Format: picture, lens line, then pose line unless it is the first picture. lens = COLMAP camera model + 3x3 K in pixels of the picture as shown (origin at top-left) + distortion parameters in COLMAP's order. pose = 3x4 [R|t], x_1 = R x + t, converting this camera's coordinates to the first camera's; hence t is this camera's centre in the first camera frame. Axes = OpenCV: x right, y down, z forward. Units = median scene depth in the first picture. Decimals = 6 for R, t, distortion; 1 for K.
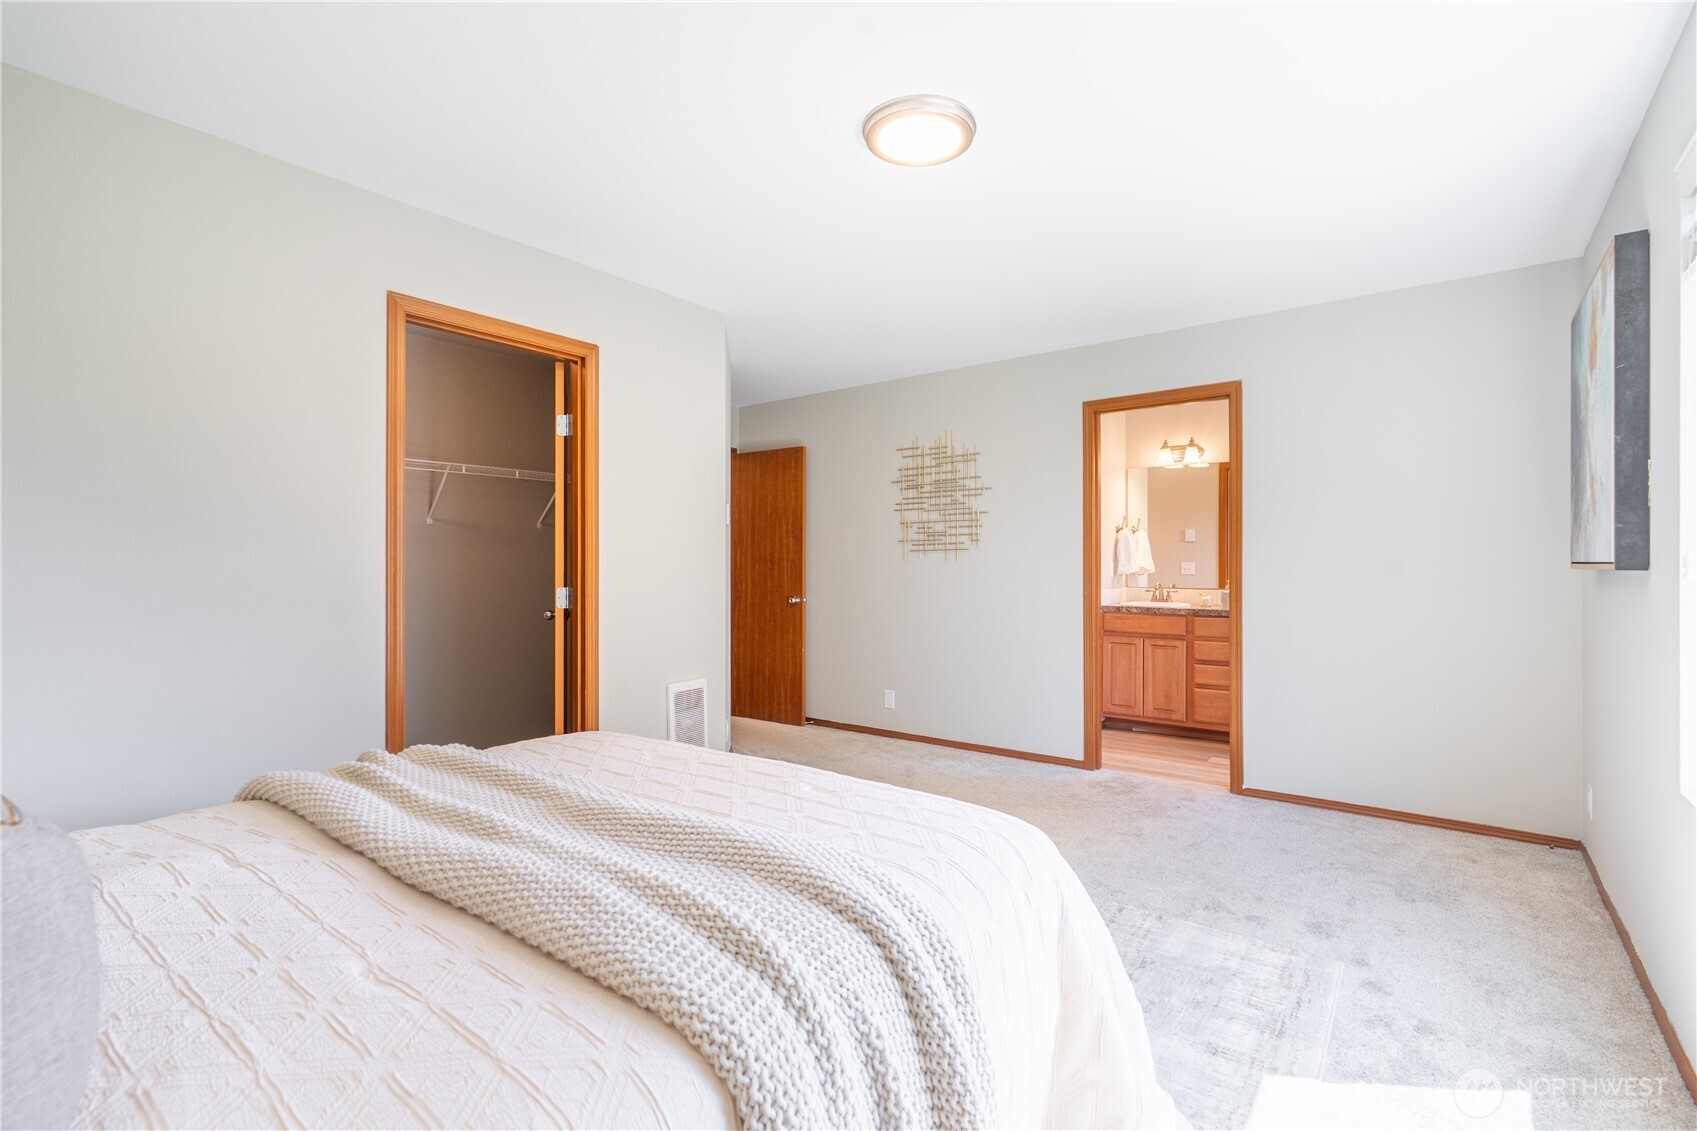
lens RADIAL K [[775.6, 0, 856.1], [0, 775.6, 567.6], [0, 0, 1]] dist [-0.004486, 0.002717]
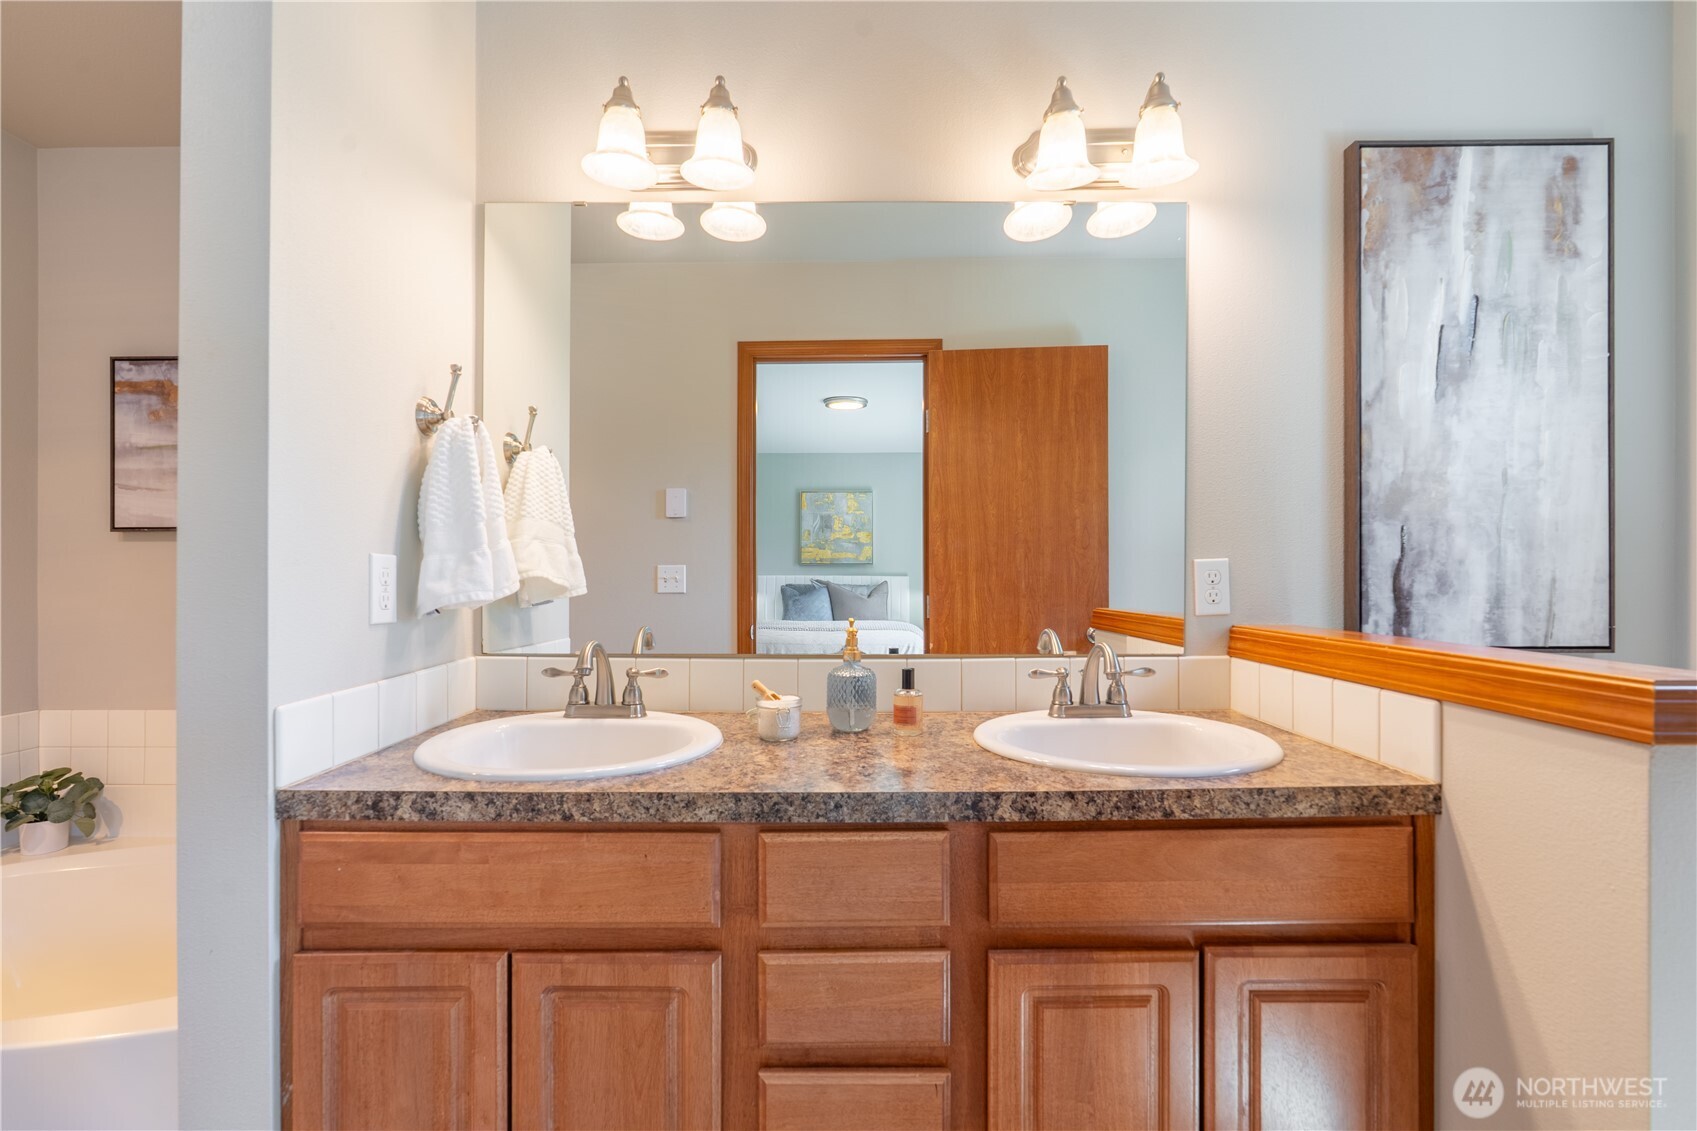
lens RADIAL K [[775.6, 0, 836.6], [0, 775.6, 565.3], [0, 0, 1]] dist [-0.004486, 0.002717]
pose [[0.796926, 0.004445, 0.604060, 0.382327], [0.003628, 0.999920, -0.012145, -0.001702], [-0.604065, 0.011871, 0.796846, 0.955937]]
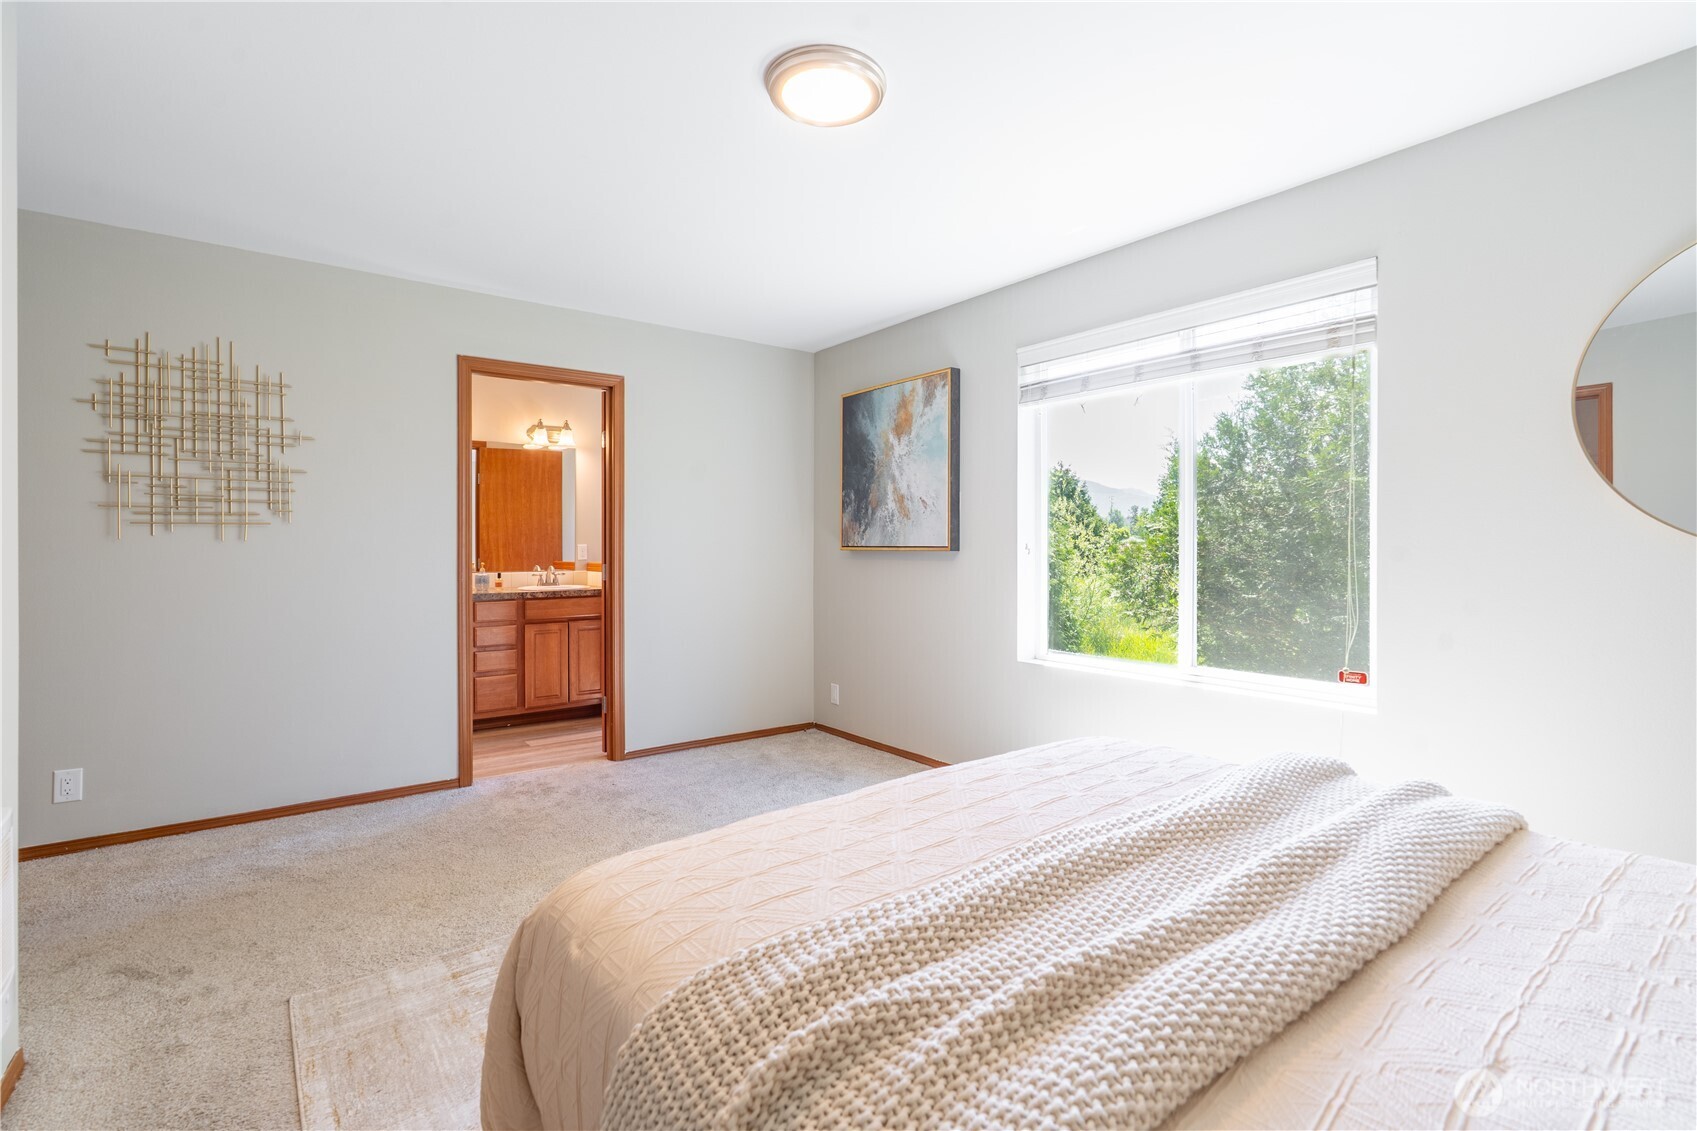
lens RADIAL K [[775.6, 0, 850.7], [0, 775.6, 550.8], [0, 0, 1]] dist [-0.004486, 0.002717]
pose [[0.261291, -0.003828, 0.965252, -0.407791], [0.001170, 0.999993, 0.003649, -0.002109], [-0.965259, 0.000176, 0.261294, 0.359314]]
